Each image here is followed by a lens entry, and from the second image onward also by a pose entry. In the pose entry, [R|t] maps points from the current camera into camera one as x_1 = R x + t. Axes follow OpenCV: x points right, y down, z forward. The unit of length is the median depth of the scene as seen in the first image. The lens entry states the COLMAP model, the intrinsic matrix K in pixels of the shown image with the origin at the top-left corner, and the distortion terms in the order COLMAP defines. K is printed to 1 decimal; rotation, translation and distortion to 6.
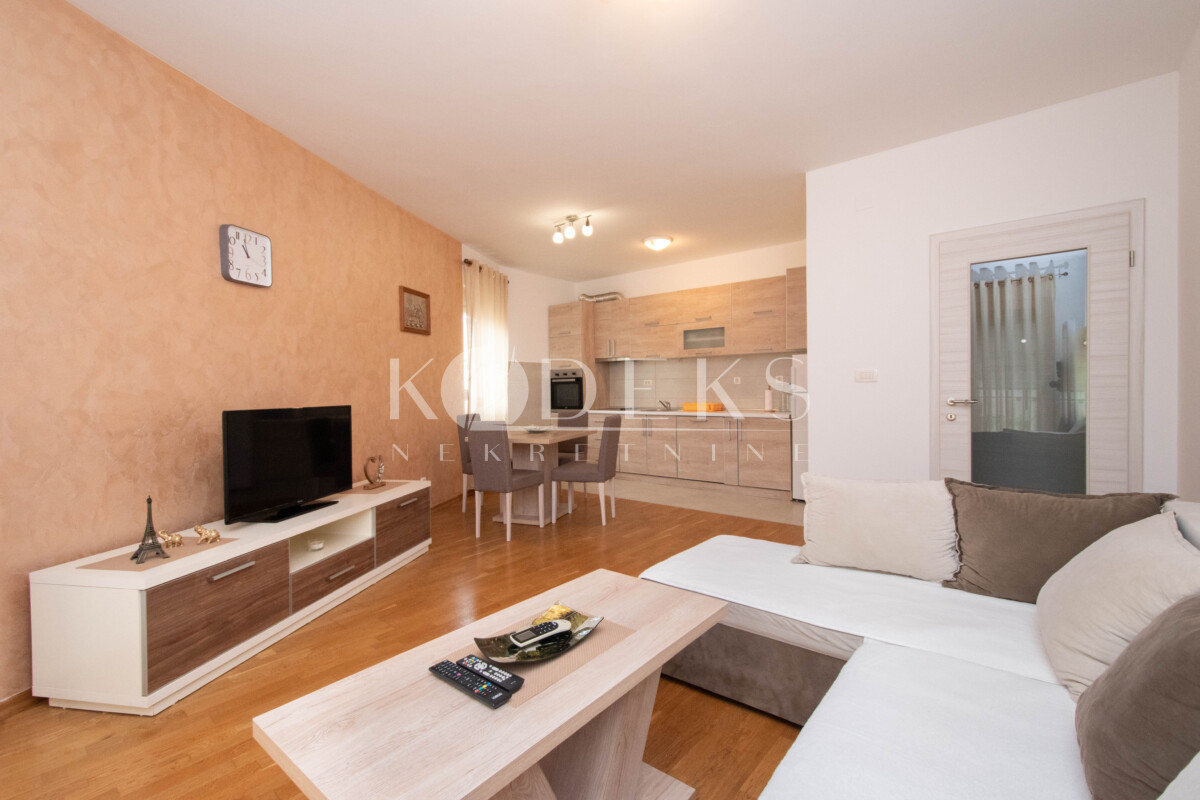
lens RADIAL K [[529.1, 0, 607.1], [0, 529.1, 396.2], [0, 0, 1]] dist [0.007226, 0.000112]
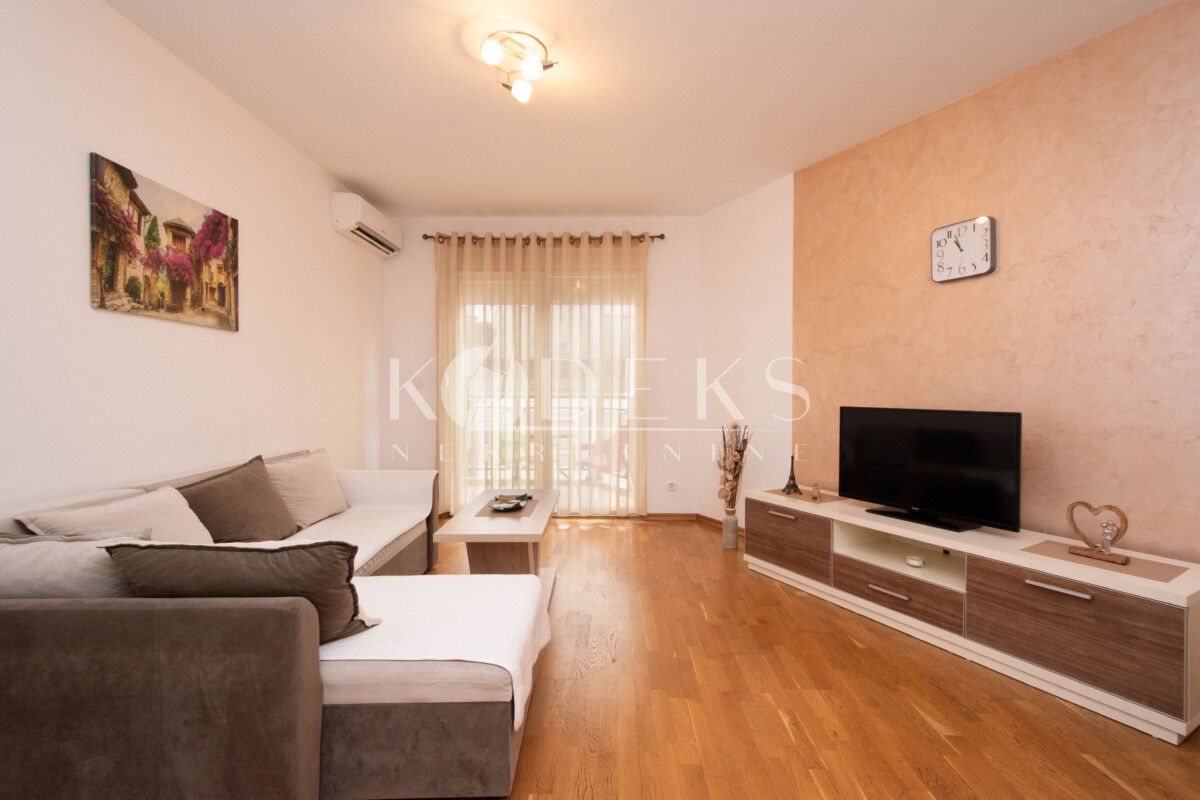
lens RADIAL K [[529.1, 0, 602.0], [0, 529.1, 395.7], [0, 0, 1]] dist [0.007226, 0.000112]
pose [[-0.780661, 0.019164, -0.624660, 0.521730], [0.001083, 0.999570, 0.029313, -0.036199], [0.624953, 0.022207, -0.780346, 1.640942]]
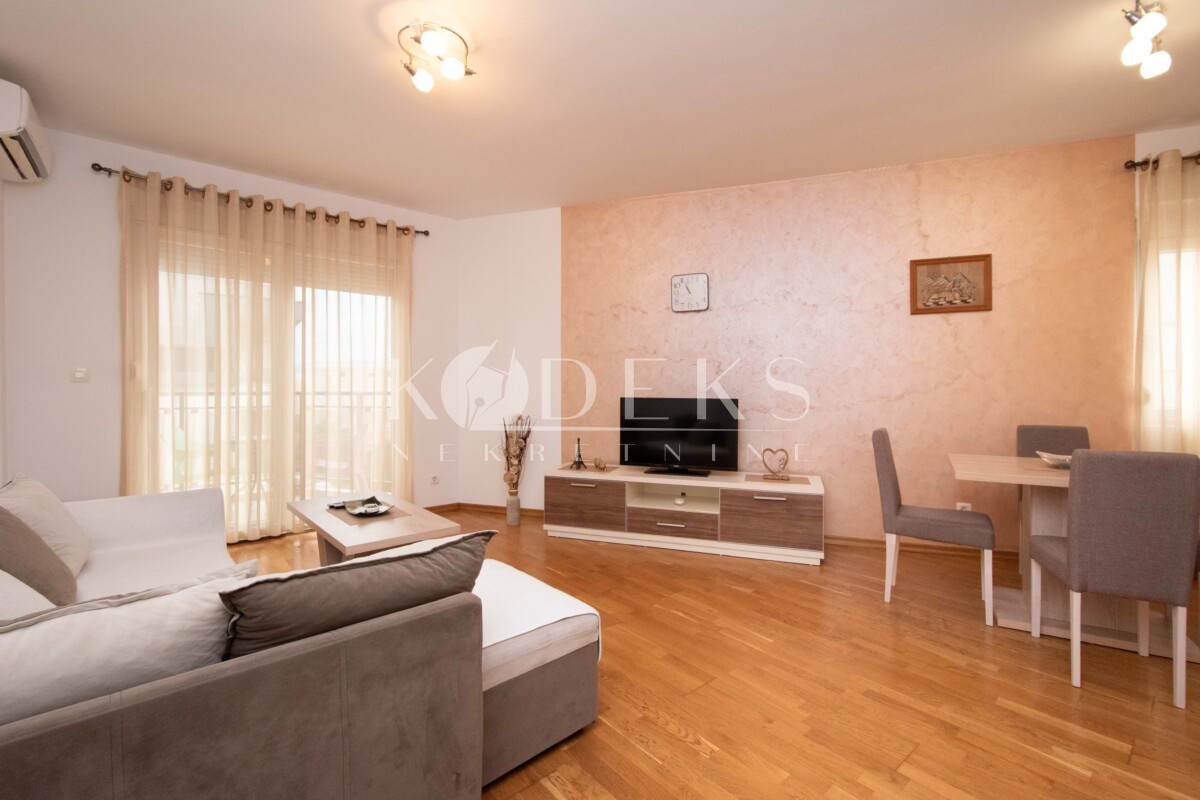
lens RADIAL K [[529.1, 0, 600.2], [0, 529.1, 390.3], [0, 0, 1]] dist [0.007226, 0.000112]
pose [[-0.168907, 0.020365, -0.985422, 0.954975], [-0.011797, 0.999673, 0.022681, -0.033060], [0.985561, 0.015456, -0.168612, 1.226841]]
